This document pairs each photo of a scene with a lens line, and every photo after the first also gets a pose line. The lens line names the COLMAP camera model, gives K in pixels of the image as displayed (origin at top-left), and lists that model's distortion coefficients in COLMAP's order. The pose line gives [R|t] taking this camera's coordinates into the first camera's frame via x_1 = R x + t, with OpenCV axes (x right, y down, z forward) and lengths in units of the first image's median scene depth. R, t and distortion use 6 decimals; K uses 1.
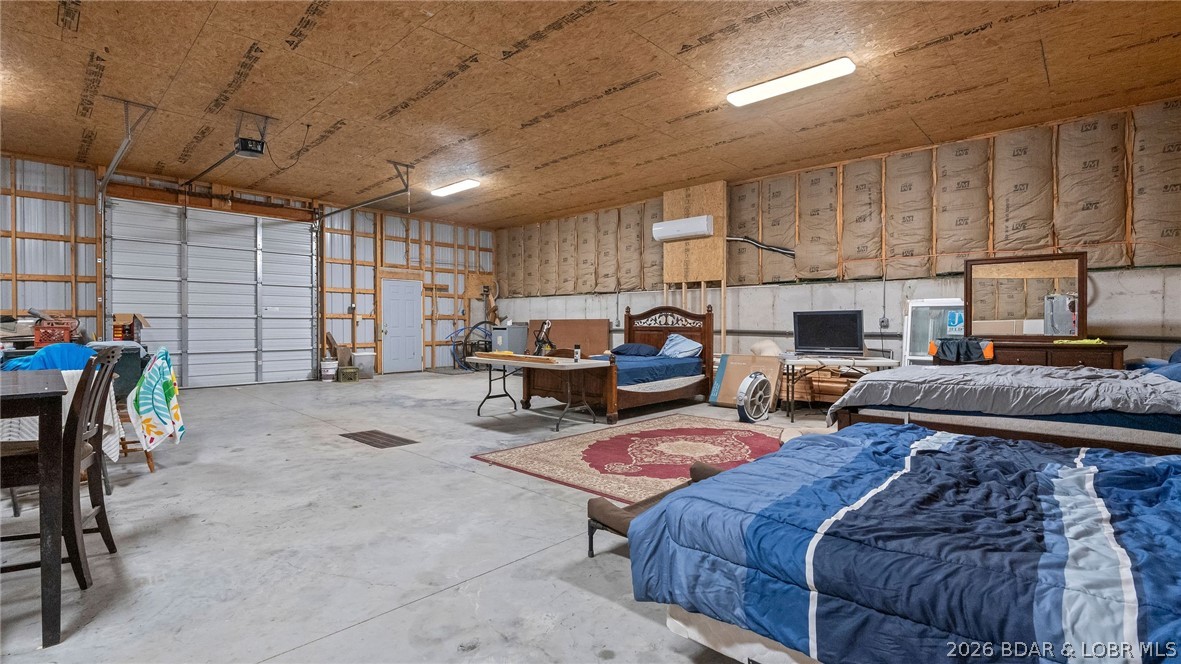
lens RADIAL K [[534.9, 0, 590.5], [0, 534.9, 332.0], [0, 0, 1]] dist [-0.003127, 0.000092]
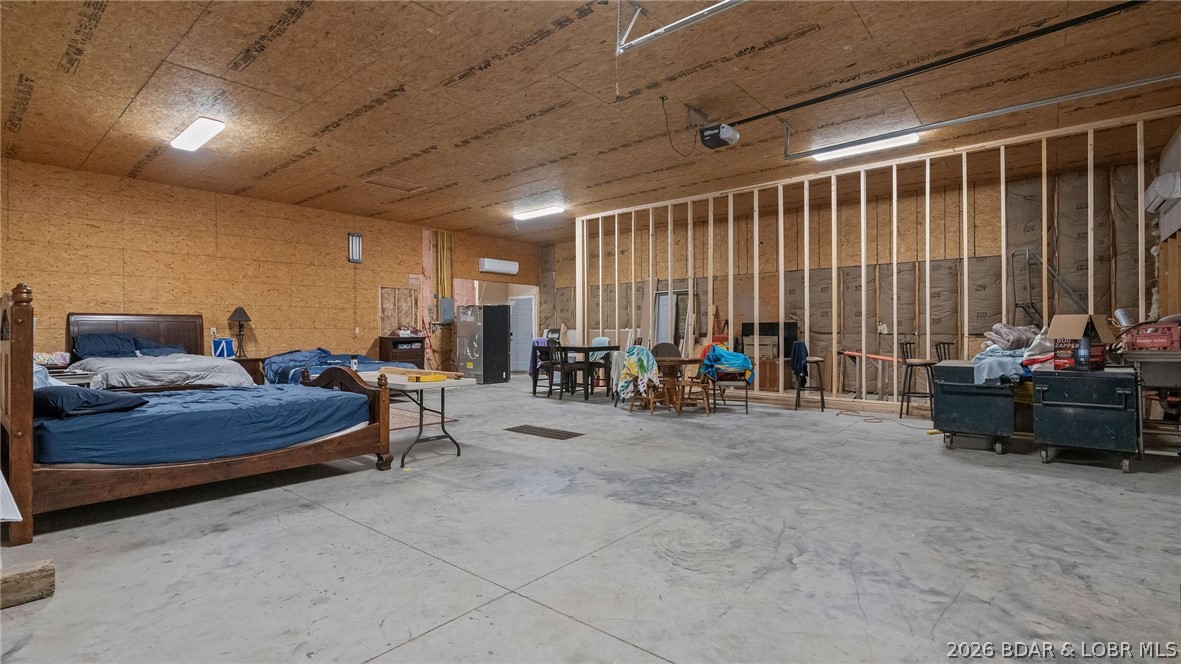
lens RADIAL K [[546.5, 0, 587.5], [0, 546.5, 330.5], [0, 0, 1]] dist [-0.006079, 0.000195]
pose [[-0.998473, 0.002261, -0.055195, -0.288605], [0.001552, 0.999916, 0.012878, -0.024783], [0.055220, 0.012772, -0.998393, 1.481179]]
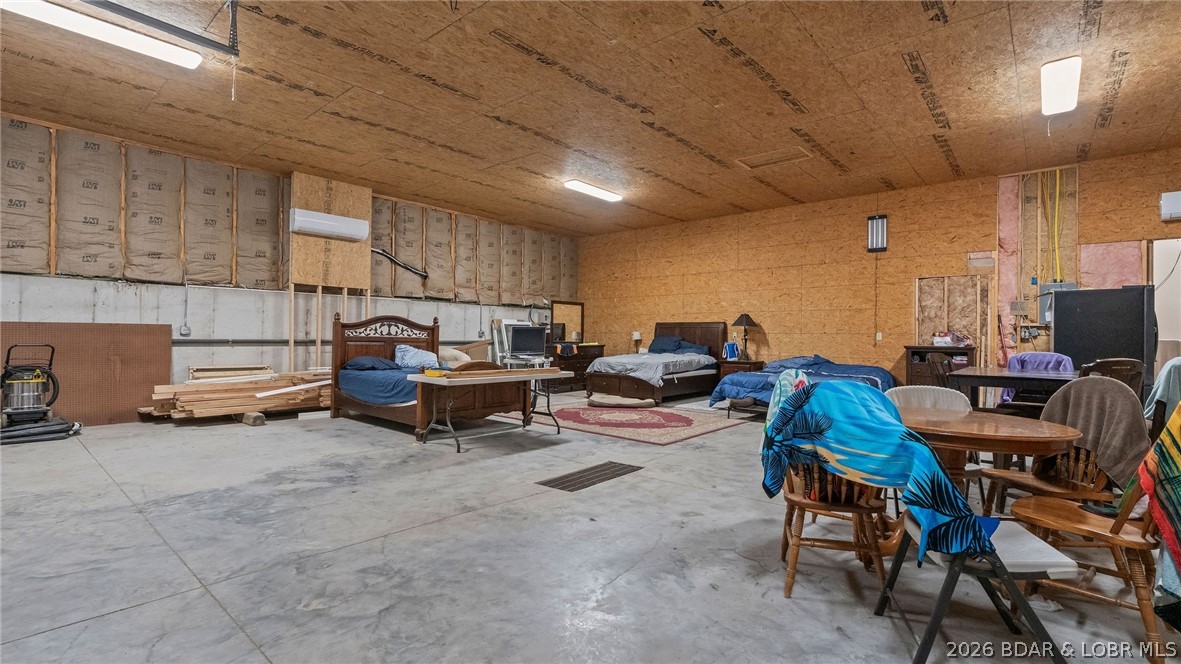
lens RADIAL K [[530.8, 0, 585.6], [0, 530.8, 333.6], [0, 0, 1]] dist [-0.011451, 0.004395]
pose [[-0.038189, 0.002342, 0.999268, -0.824484], [0.003371, 0.999992, -0.002215, -0.013448], [-0.999265, 0.003284, -0.038197, 0.708072]]
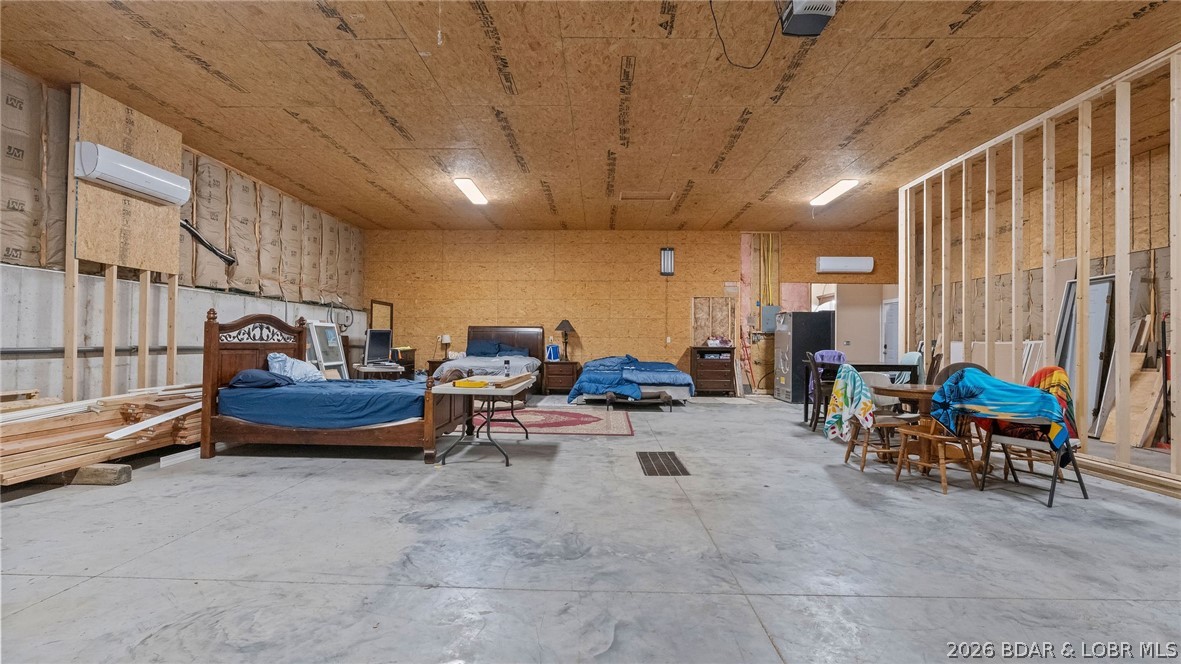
lens RADIAL K [[530.8, 0, 585.6], [0, 530.8, 333.6], [0, 0, 1]] dist [-0.011451, 0.004395]
pose [[-0.665786, 0.002929, 0.746137, -0.685886], [0.000749, 0.999994, -0.003258, -0.020208], [-0.746142, -0.001610, -0.665784, 1.175268]]
